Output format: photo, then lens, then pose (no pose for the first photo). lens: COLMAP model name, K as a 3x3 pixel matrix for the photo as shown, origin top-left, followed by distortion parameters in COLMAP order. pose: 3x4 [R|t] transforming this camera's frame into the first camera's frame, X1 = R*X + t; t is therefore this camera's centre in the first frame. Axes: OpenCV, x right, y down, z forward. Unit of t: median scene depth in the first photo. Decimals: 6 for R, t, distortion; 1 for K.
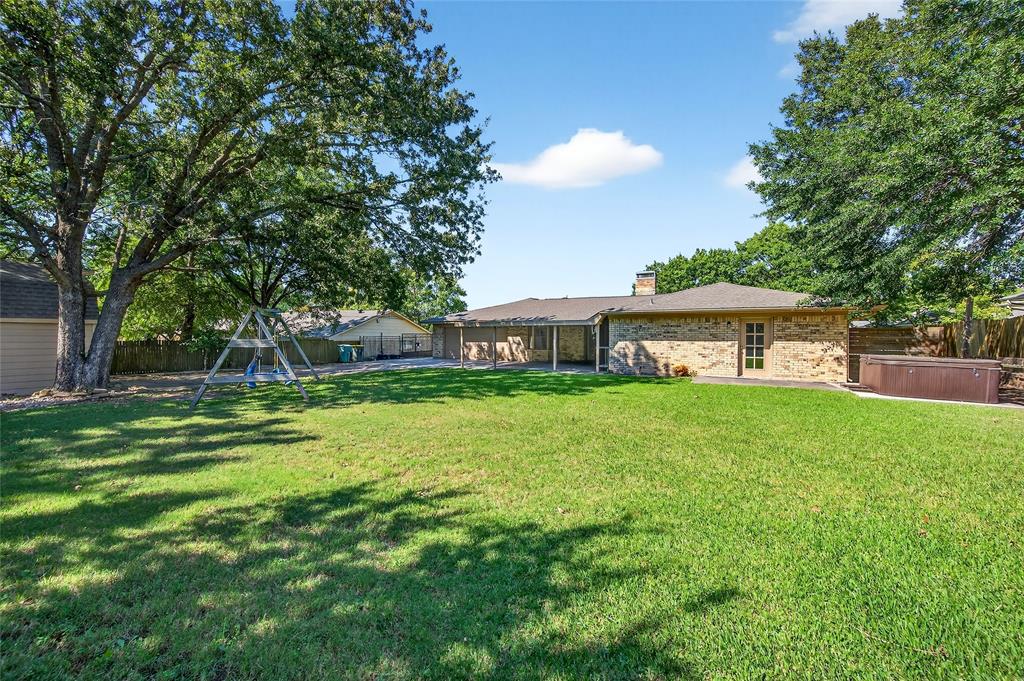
lens RADIAL K [[393.5, 0, 511.0], [0, 393.5, 338.7], [0, 0, 1]] dist [-0.001054, -0.000066]
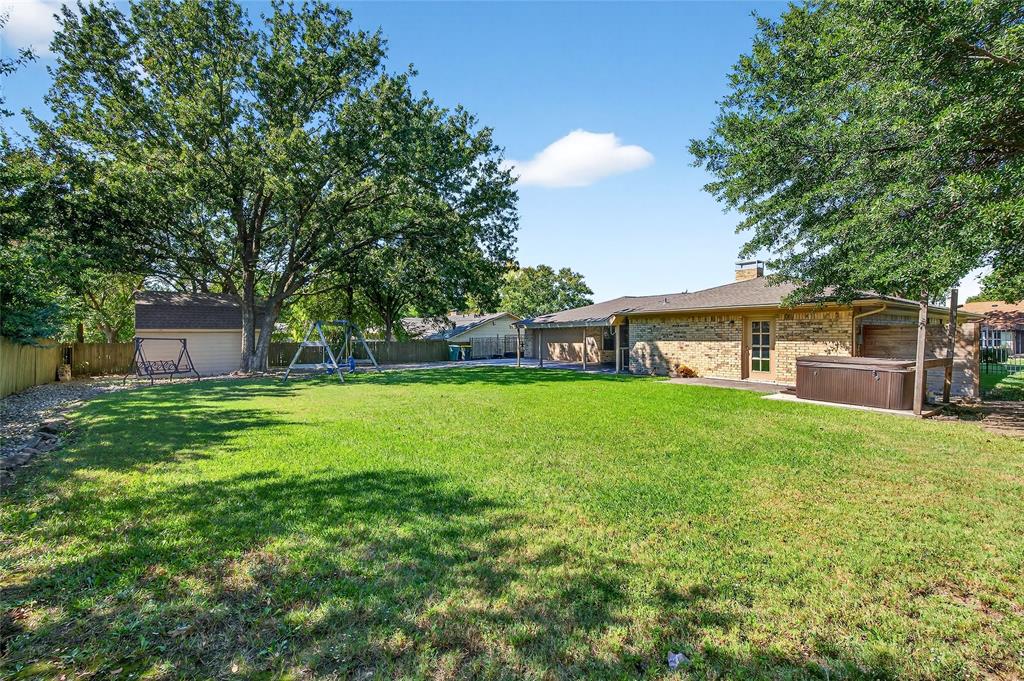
lens RADIAL K [[443.1, 0, 512.6], [0, 443.1, 338.4], [0, 0, 1]] dist [-0.000669, -0.000021]
pose [[0.906865, -0.005564, -0.421385, 0.488087], [0.005087, 0.999985, -0.002256, -0.000587], [0.421391, -0.000098, 0.906879, -0.162525]]
